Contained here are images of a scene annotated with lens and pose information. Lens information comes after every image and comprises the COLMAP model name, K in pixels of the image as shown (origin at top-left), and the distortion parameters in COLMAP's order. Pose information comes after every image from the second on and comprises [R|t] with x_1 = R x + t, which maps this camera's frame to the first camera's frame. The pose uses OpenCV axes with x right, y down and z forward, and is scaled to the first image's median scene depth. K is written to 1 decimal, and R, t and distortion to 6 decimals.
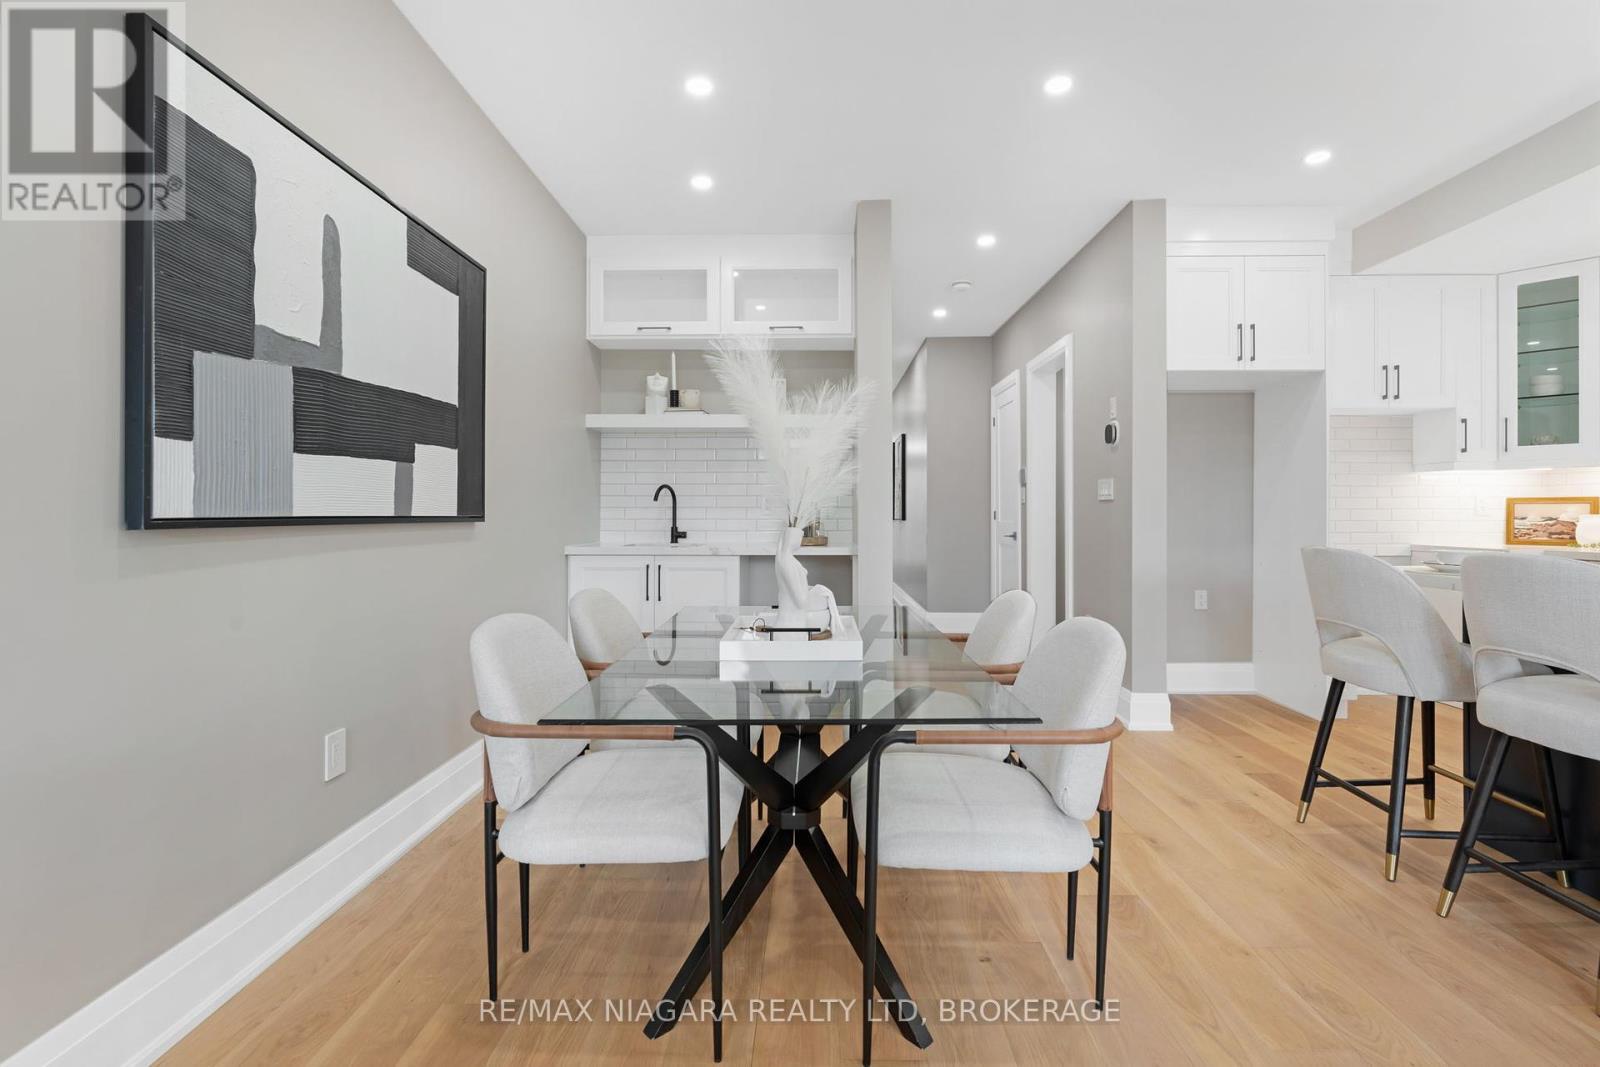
lens RADIAL K [[762.9, 0, 798.8], [0, 762.9, 513.7], [0, 0, 1]] dist [-0.002226, -0.000113]
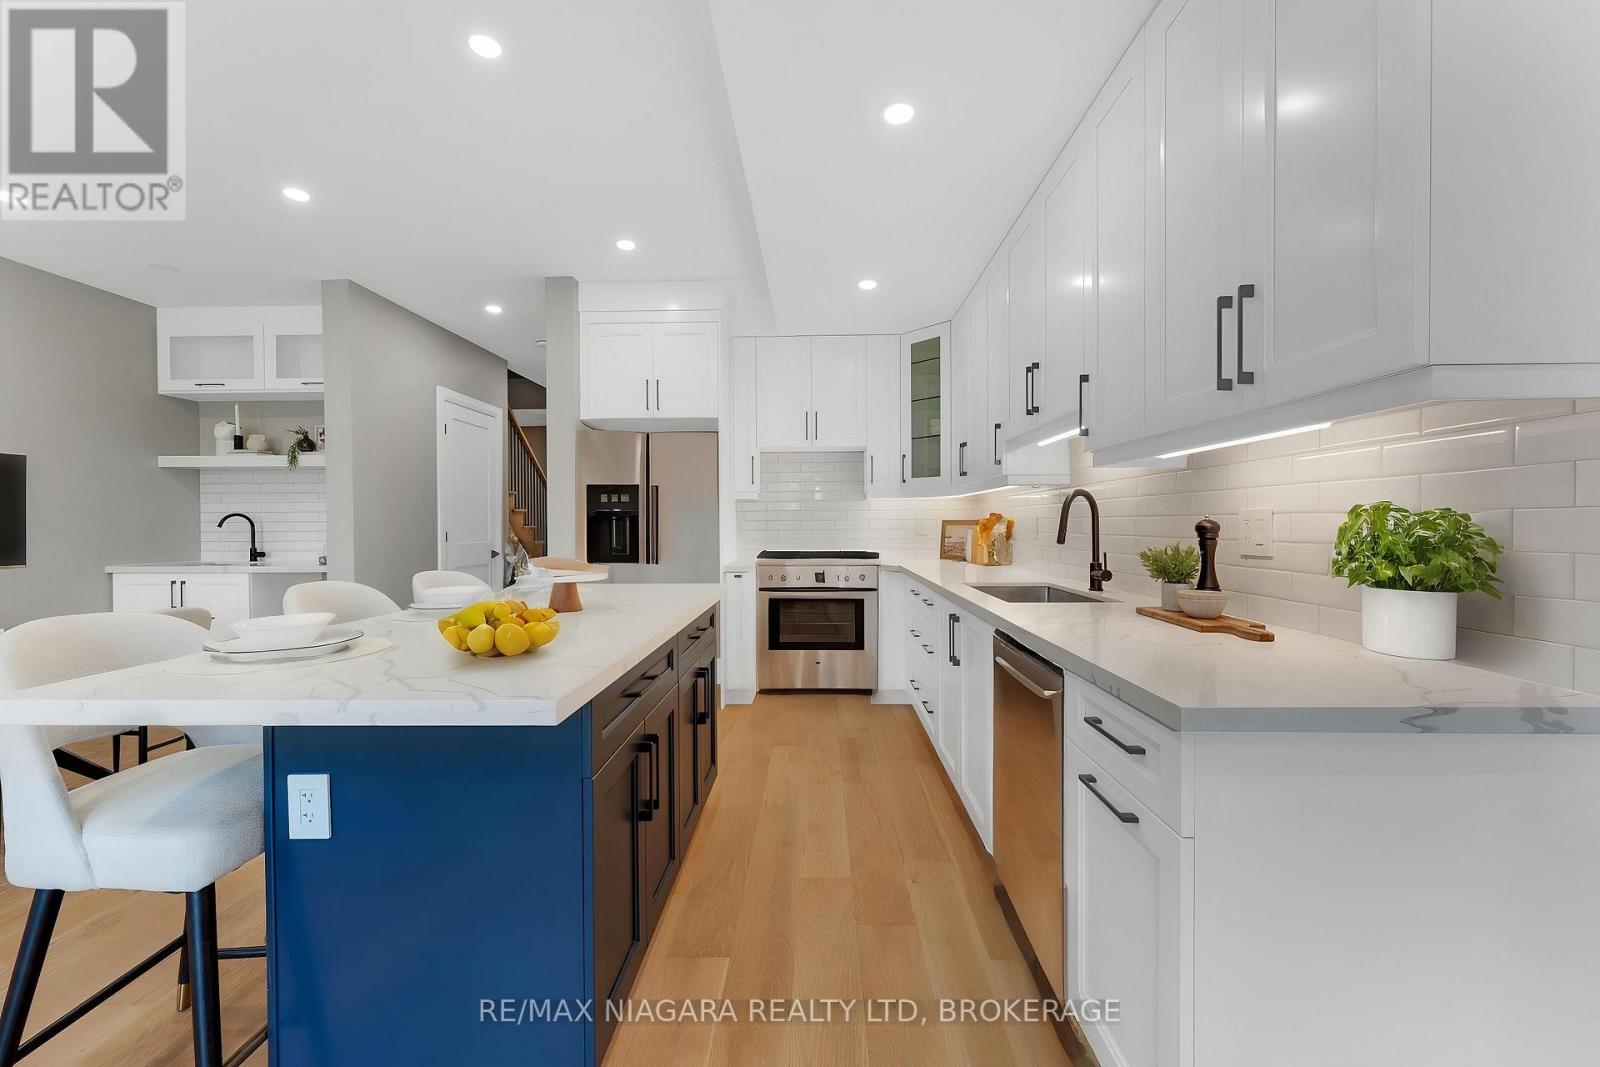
lens RADIAL K [[646.6, 0, 800.0], [0, 646.6, 533.5], [0, 0, 1]] dist [-0.001021, 0.000001]
pose [[0.999973, -0.005301, -0.005112, 0.752292], [0.005384, 0.999850, 0.016446, -0.019071], [0.005024, -0.016473, 0.999852, -0.022236]]
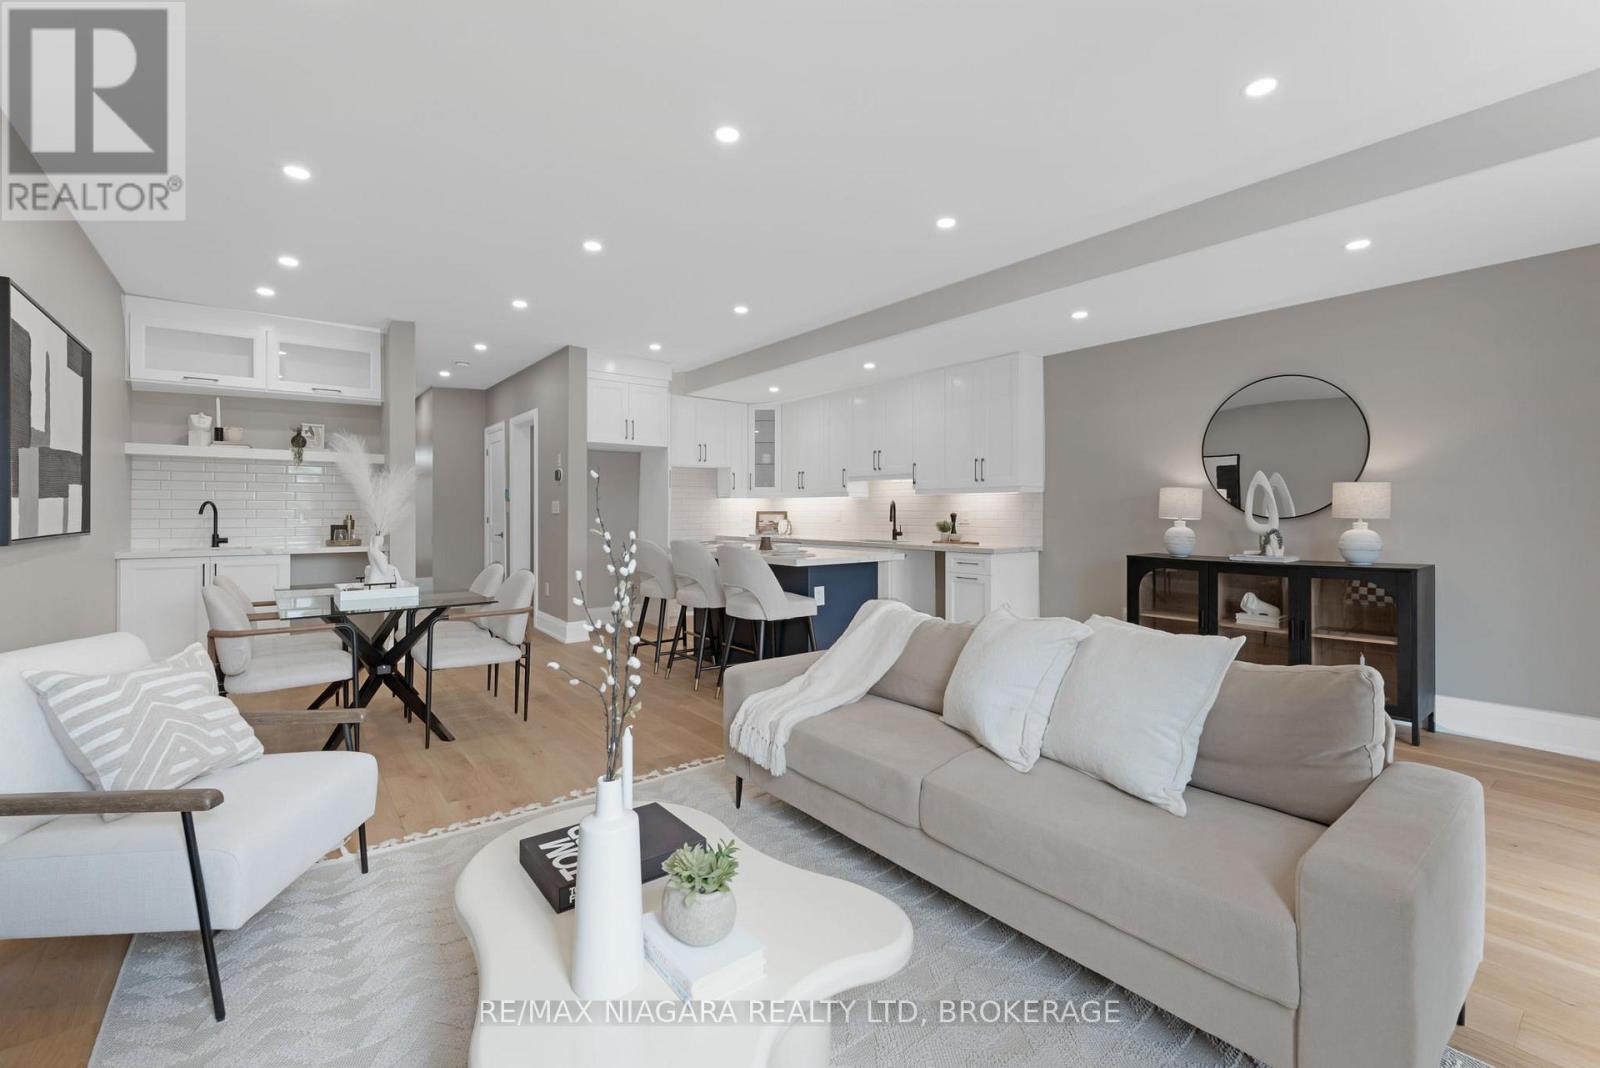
lens RADIAL K [[686.2, 0, 802.3], [0, 686.2, 509.2], [0, 0, 1]] dist [-0.001502, -0.000085]
pose [[0.778807, 0.002276, 0.627260, -0.125493], [-0.000118, 0.999994, -0.003481, -0.021529], [-0.627264, 0.002637, 0.778802, -0.524575]]
